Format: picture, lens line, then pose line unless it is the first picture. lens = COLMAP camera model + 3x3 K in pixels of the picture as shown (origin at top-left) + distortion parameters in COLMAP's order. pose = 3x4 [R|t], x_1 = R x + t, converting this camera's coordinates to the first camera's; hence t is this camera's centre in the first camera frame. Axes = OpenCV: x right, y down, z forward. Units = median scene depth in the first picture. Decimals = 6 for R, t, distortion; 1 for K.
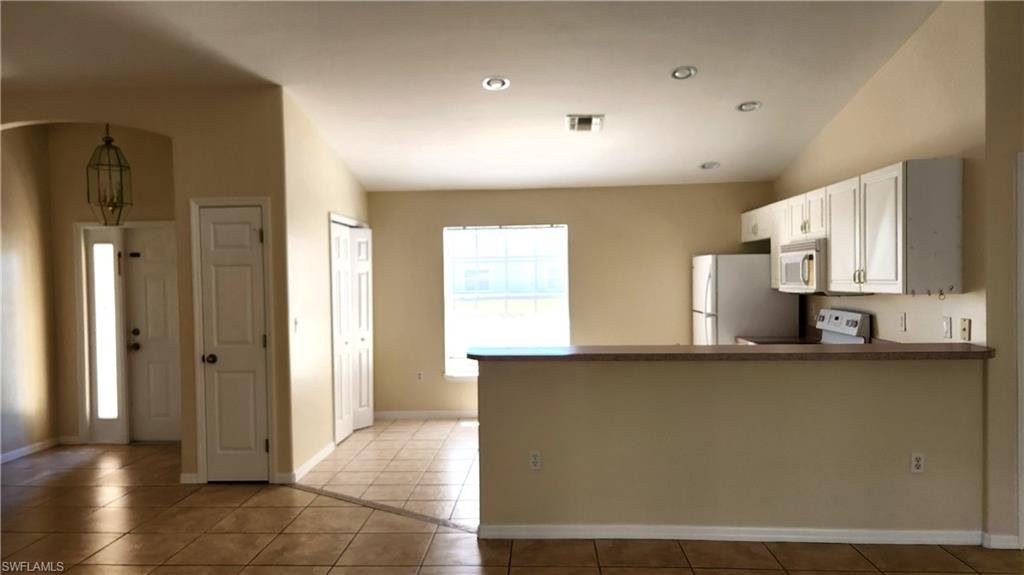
lens RADIAL K [[676.2, 0, 512.0], [0, 676.2, 287.5], [0, 0, 1]] dist [0.065694, -0.047801]
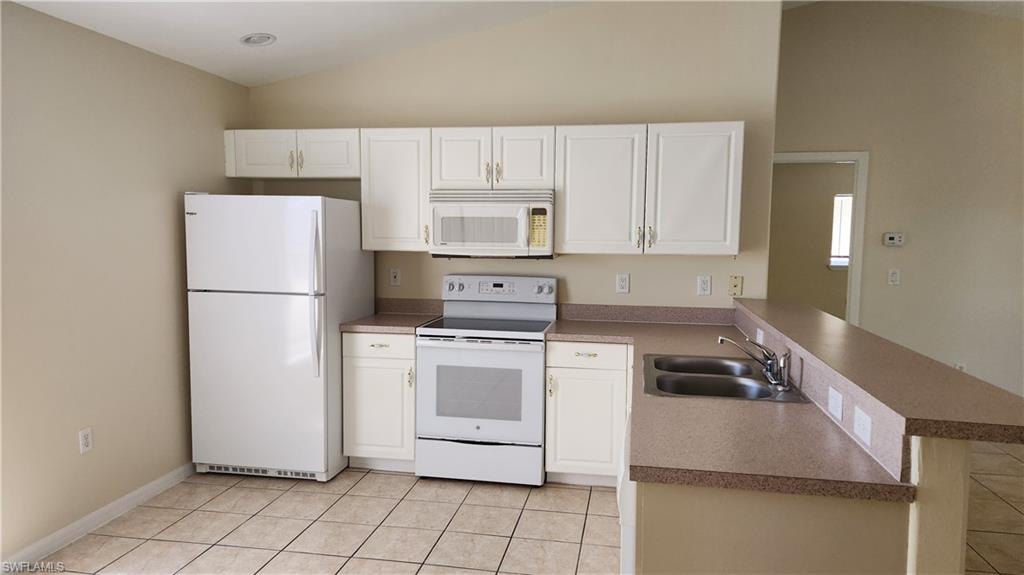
lens RADIAL K [[676.2, 0, 512.0], [0, 676.2, 287.5], [0, 0, 1]] dist [0.065694, -0.047801]
pose [[0.125753, -0.066059, 0.989860, -0.357187], [0.003900, 0.997806, 0.066094, -0.007616], [-0.992054, -0.004451, 0.125734, 0.916442]]
